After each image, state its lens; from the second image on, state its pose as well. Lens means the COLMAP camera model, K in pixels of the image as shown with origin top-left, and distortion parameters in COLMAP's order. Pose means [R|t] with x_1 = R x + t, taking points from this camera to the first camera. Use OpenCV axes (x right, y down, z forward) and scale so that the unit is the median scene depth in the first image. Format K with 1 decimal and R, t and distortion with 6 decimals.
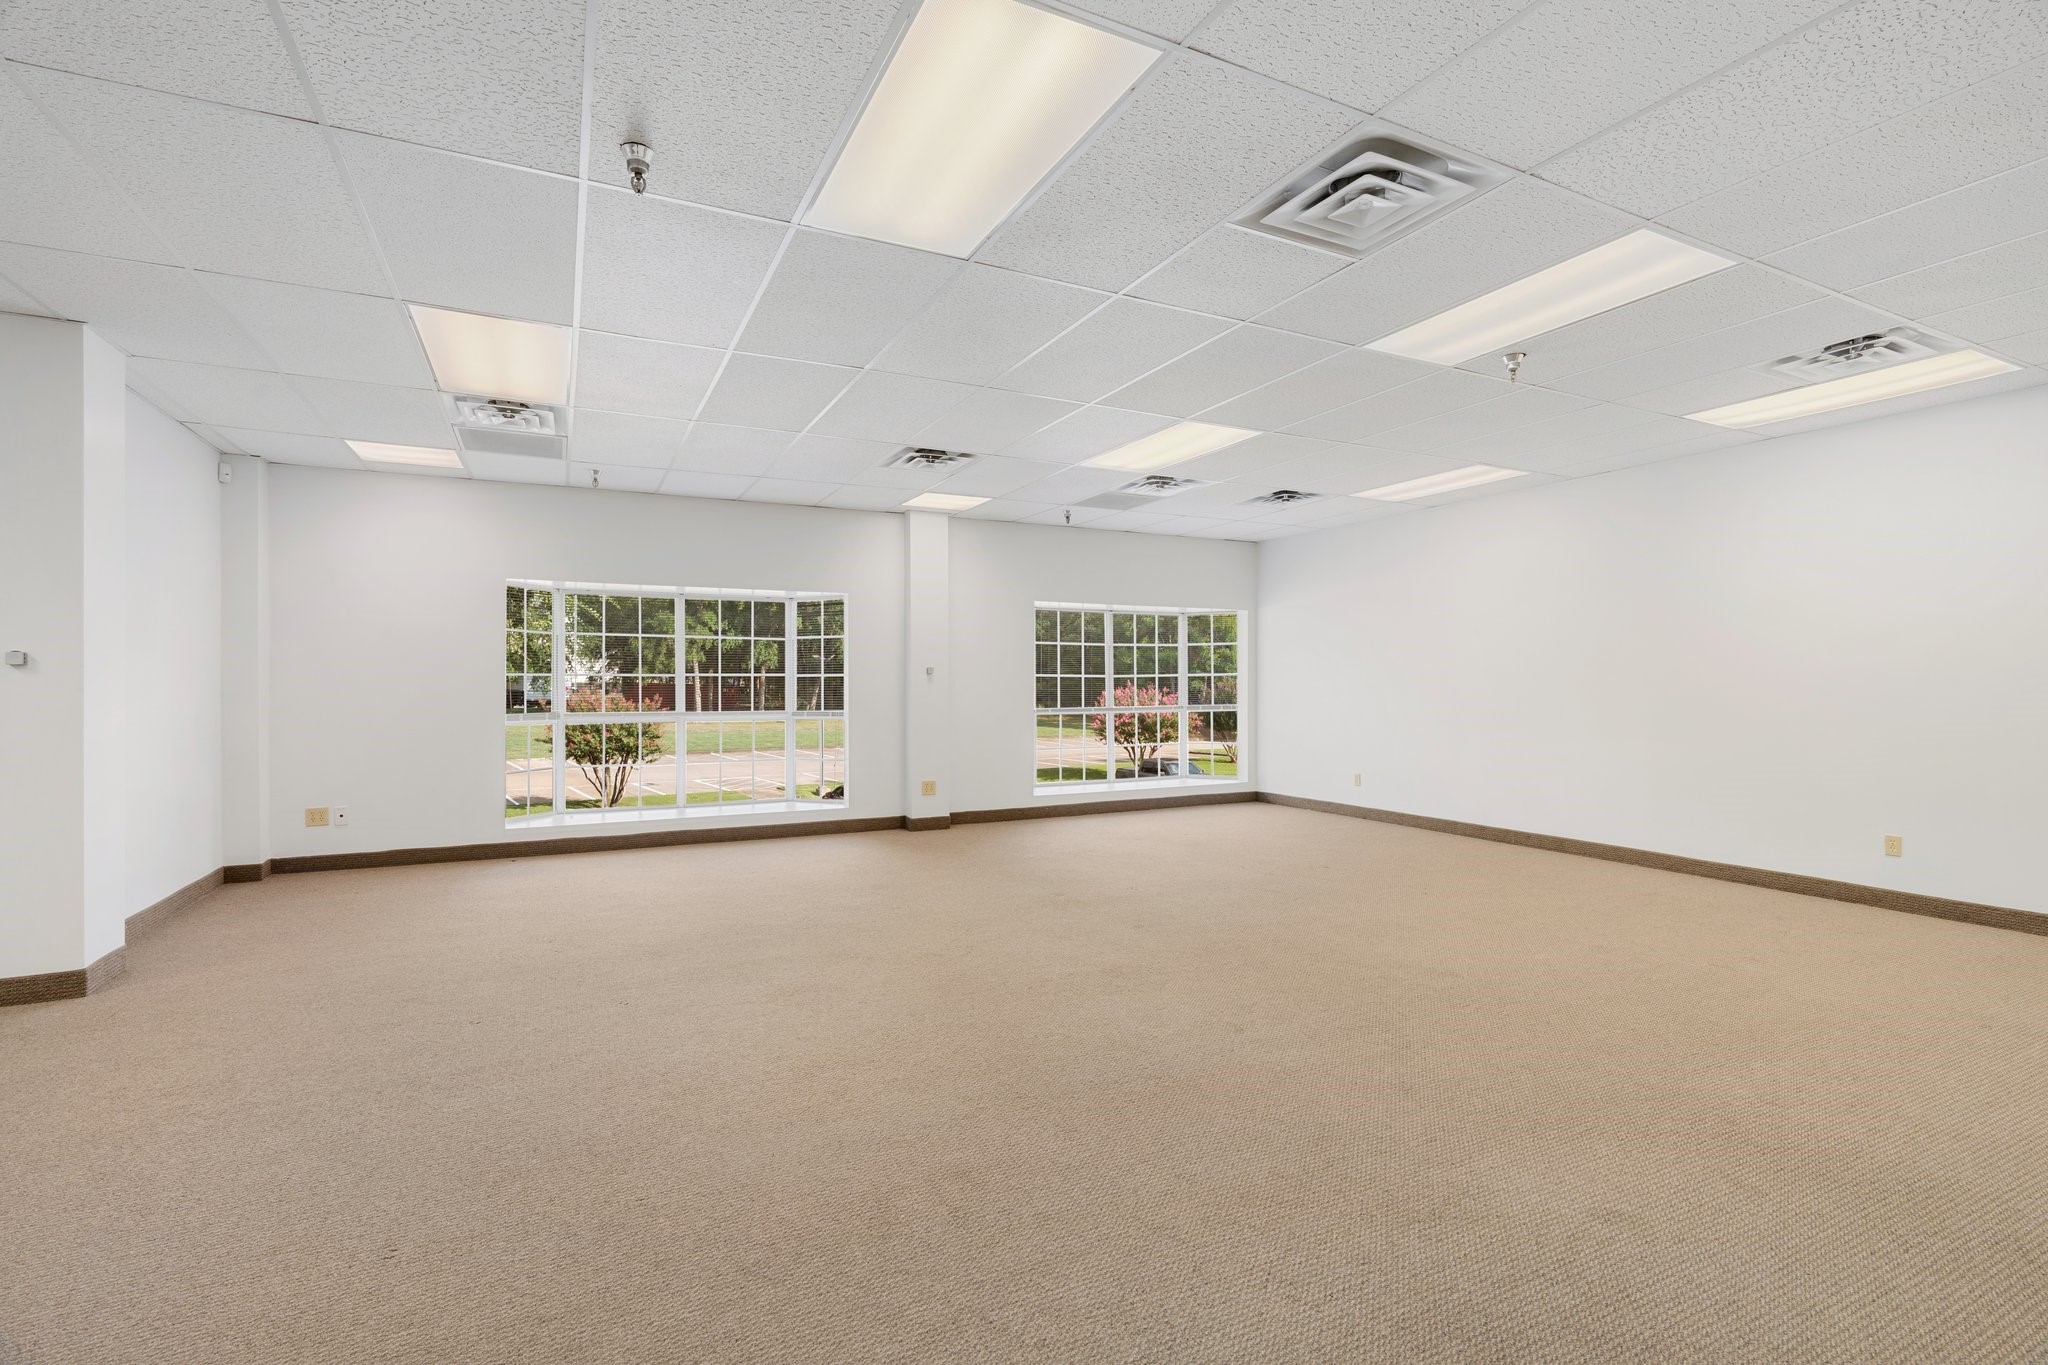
lens RADIAL K [[916.0, 0, 1032.6], [0, 916.0, 683.2], [0, 0, 1]] dist [-0.007253, 0.000342]
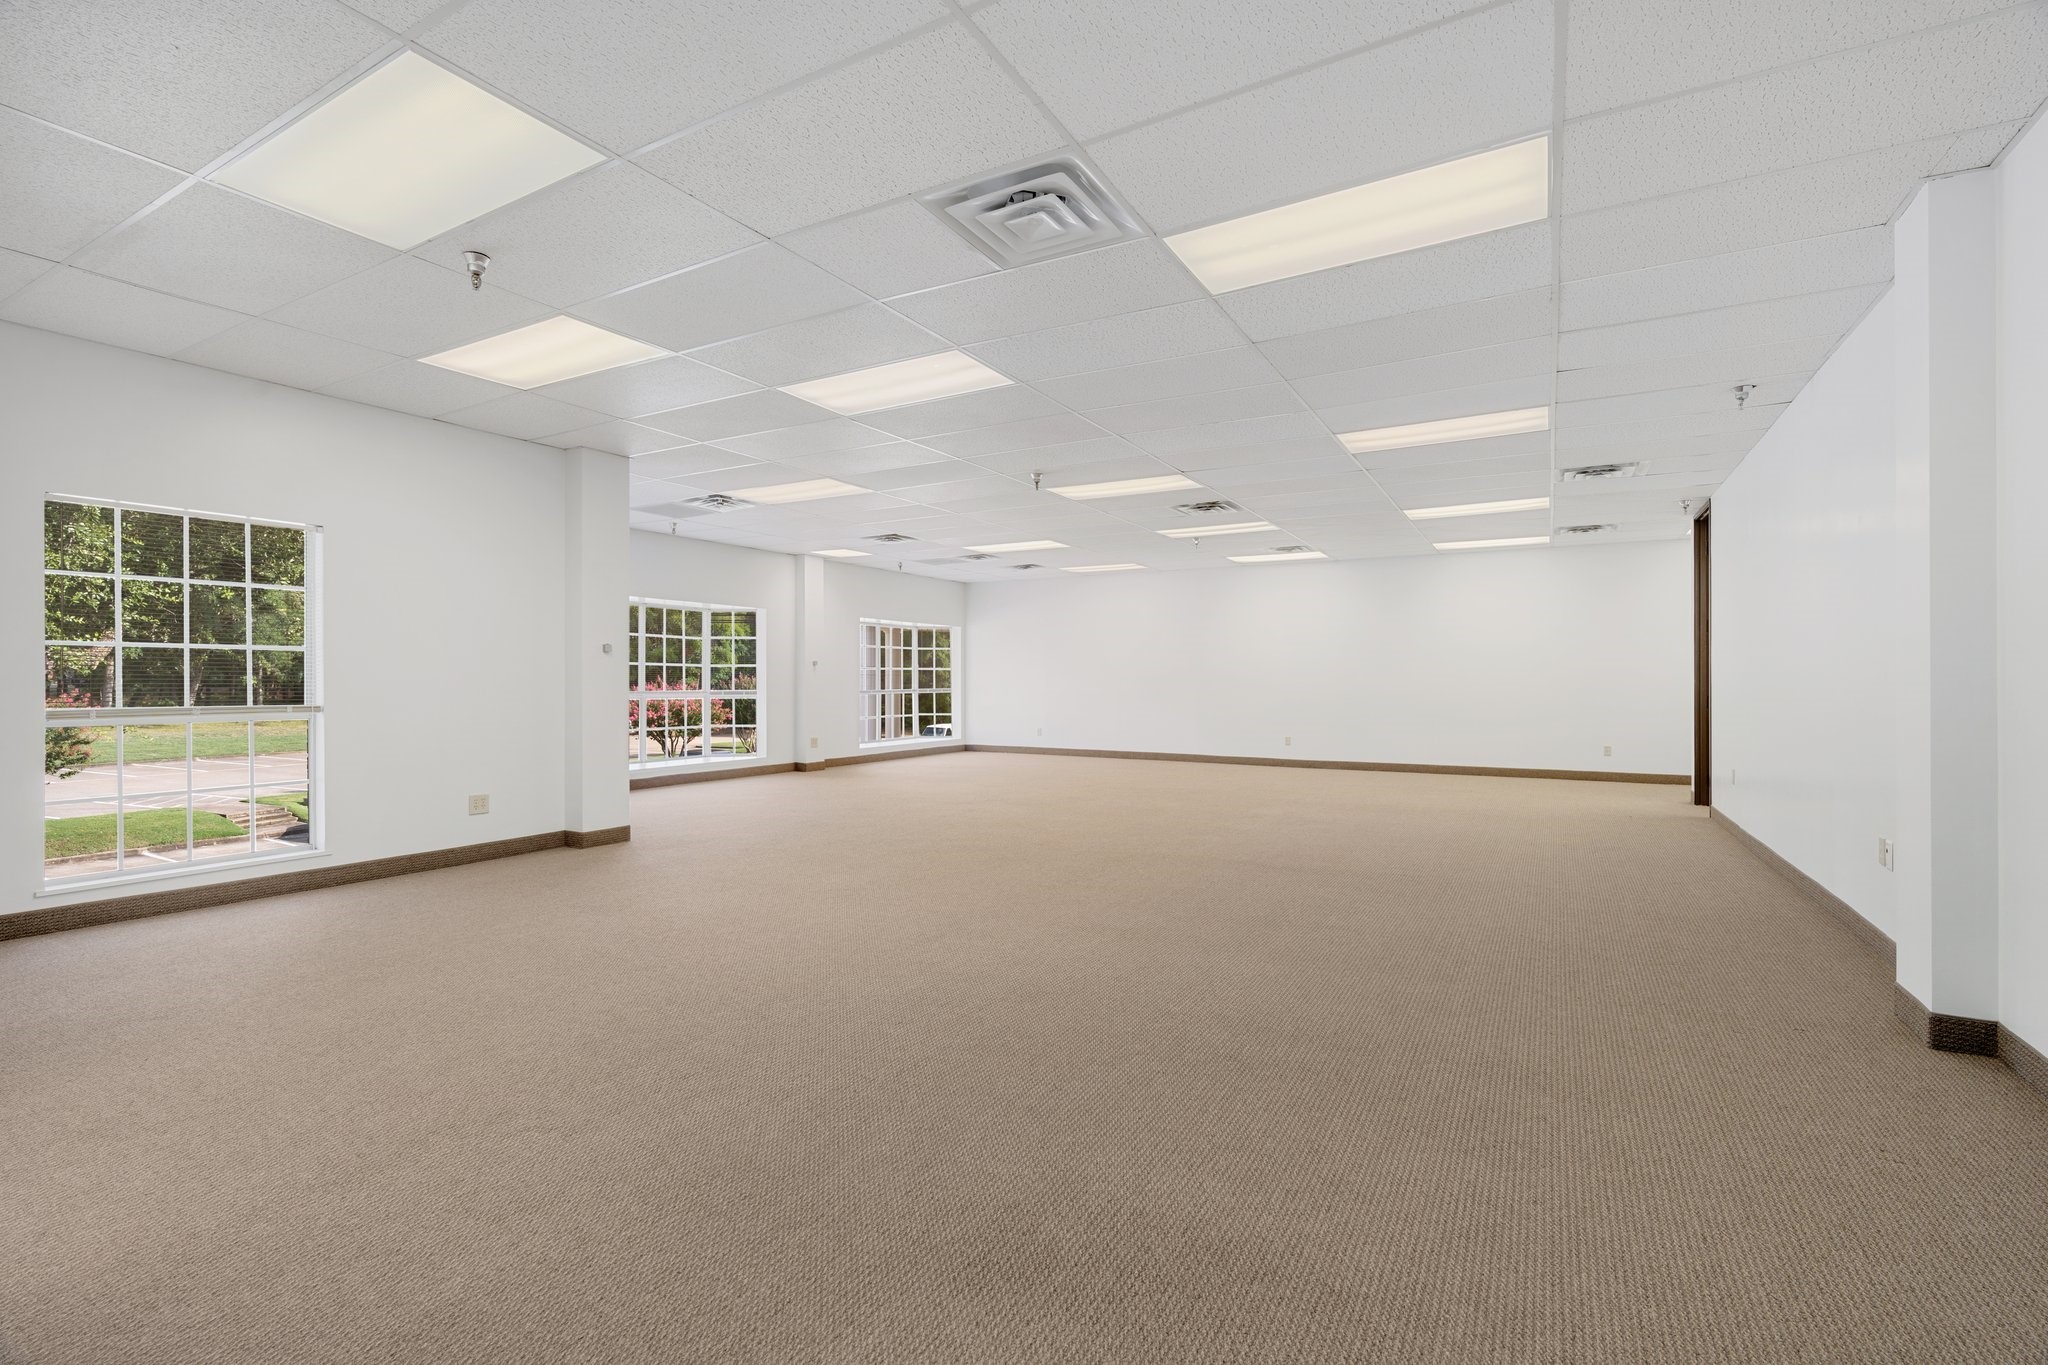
lens RADIAL K [[916.0, 0, 1036.4], [0, 916.0, 686.6], [0, 0, 1]] dist [-0.007253, 0.000342]
pose [[0.825817, 0.002709, 0.563932, -0.651716], [-0.006611, 0.999966, 0.004878, 0.014245], [-0.563900, -0.007756, 0.825807, -0.423102]]
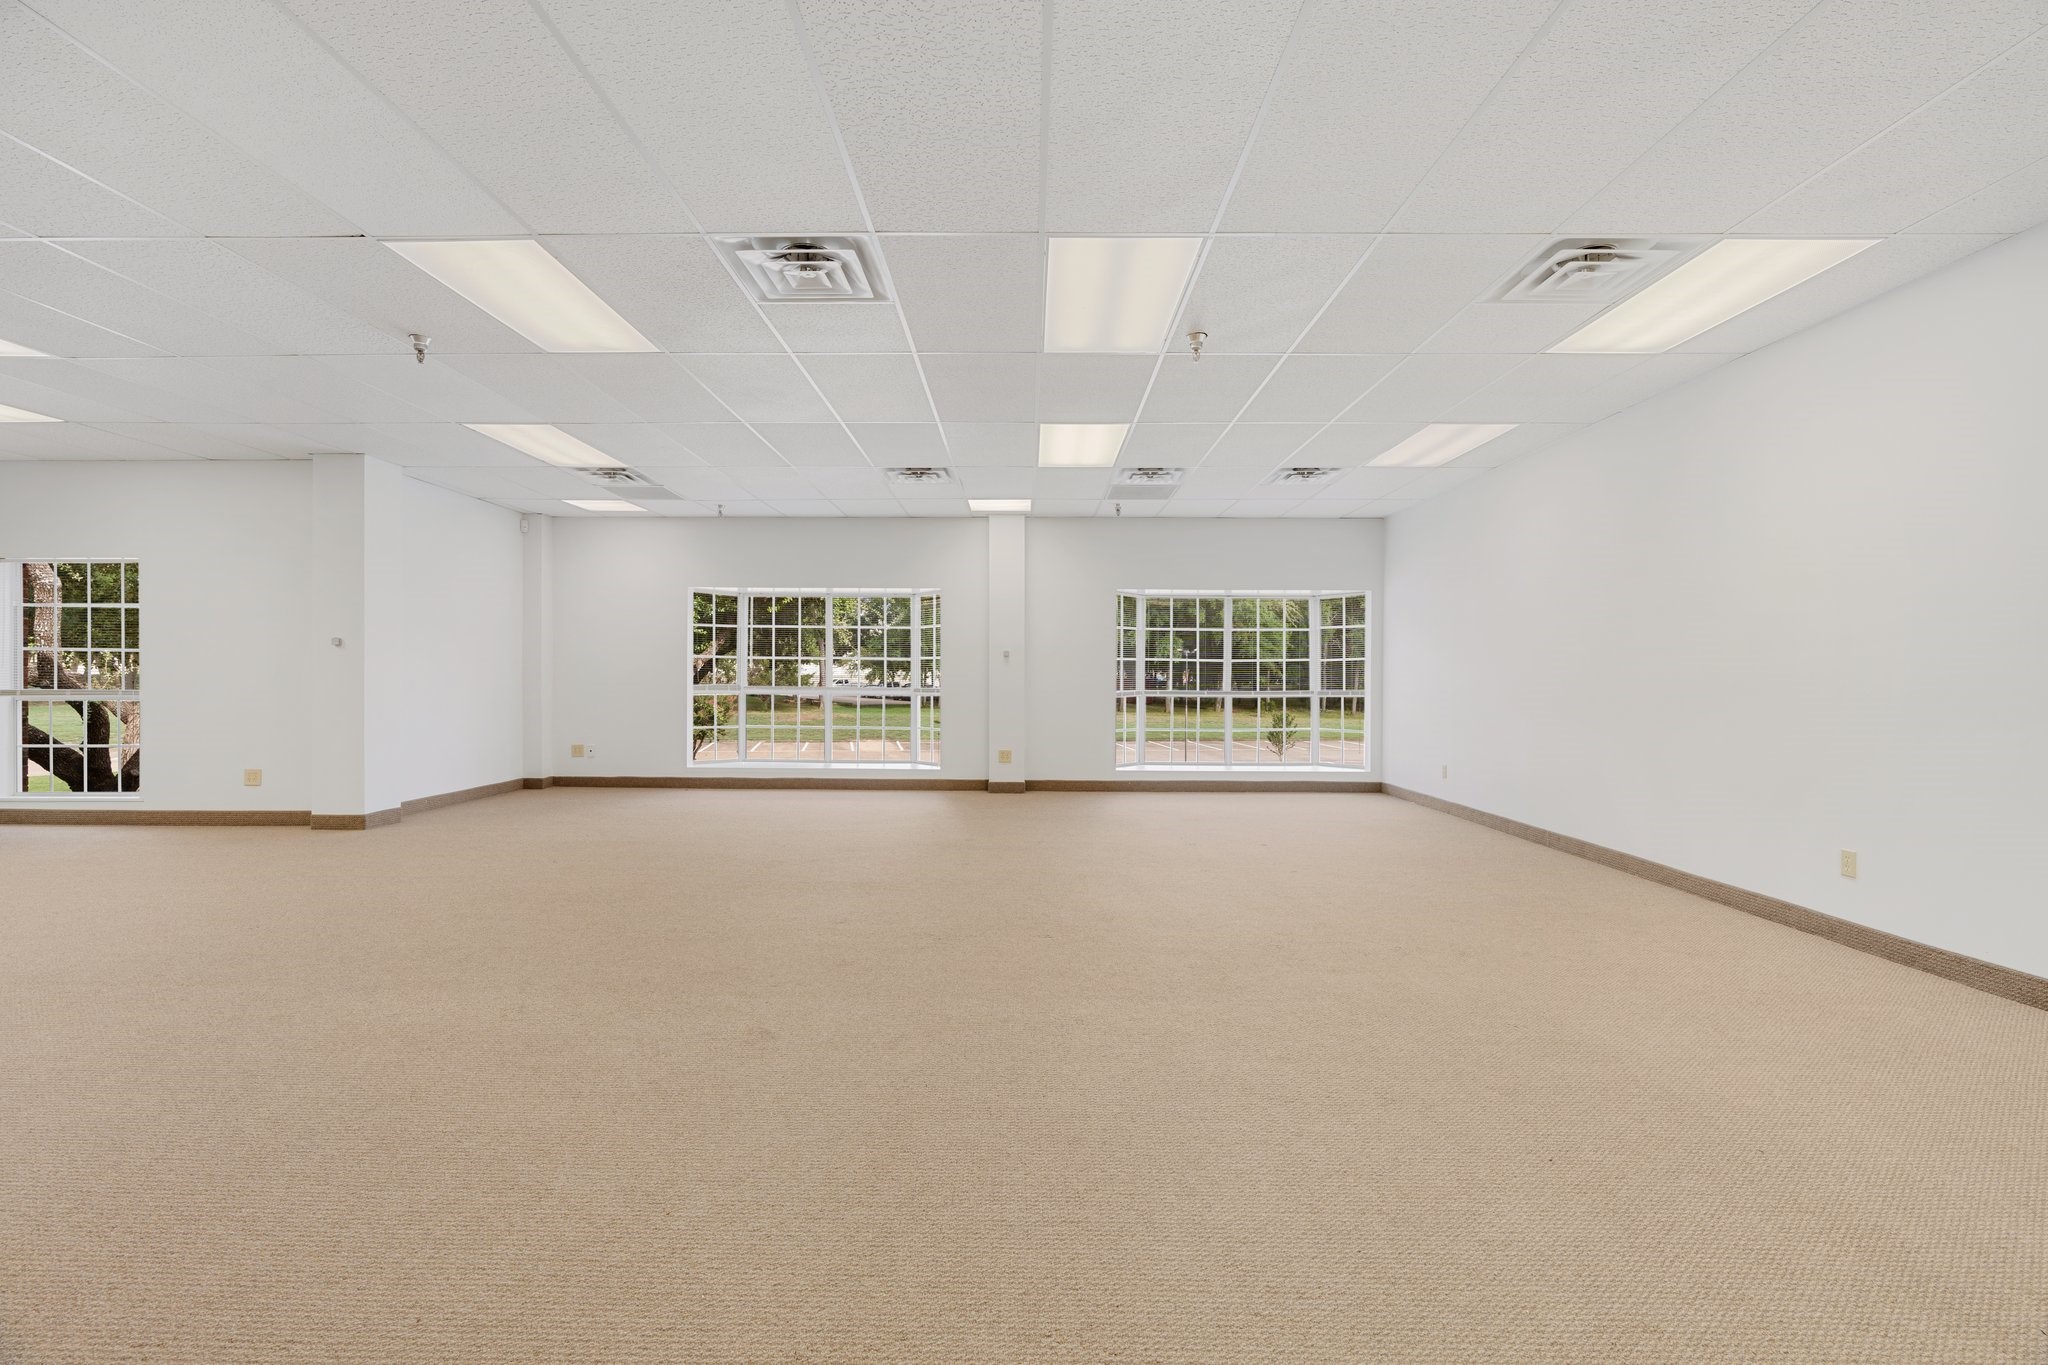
lens RADIAL K [[916.0, 0, 1024.0], [0, 916.0, 677.8], [0, 0, 1]] dist [-0.007253, 0.000342]
pose [[0.891522, 0.006602, -0.452929, 0.422985], [-0.007165, 0.999974, 0.000473, 0.015811], [0.452921, 0.002824, 0.891546, -0.007233]]
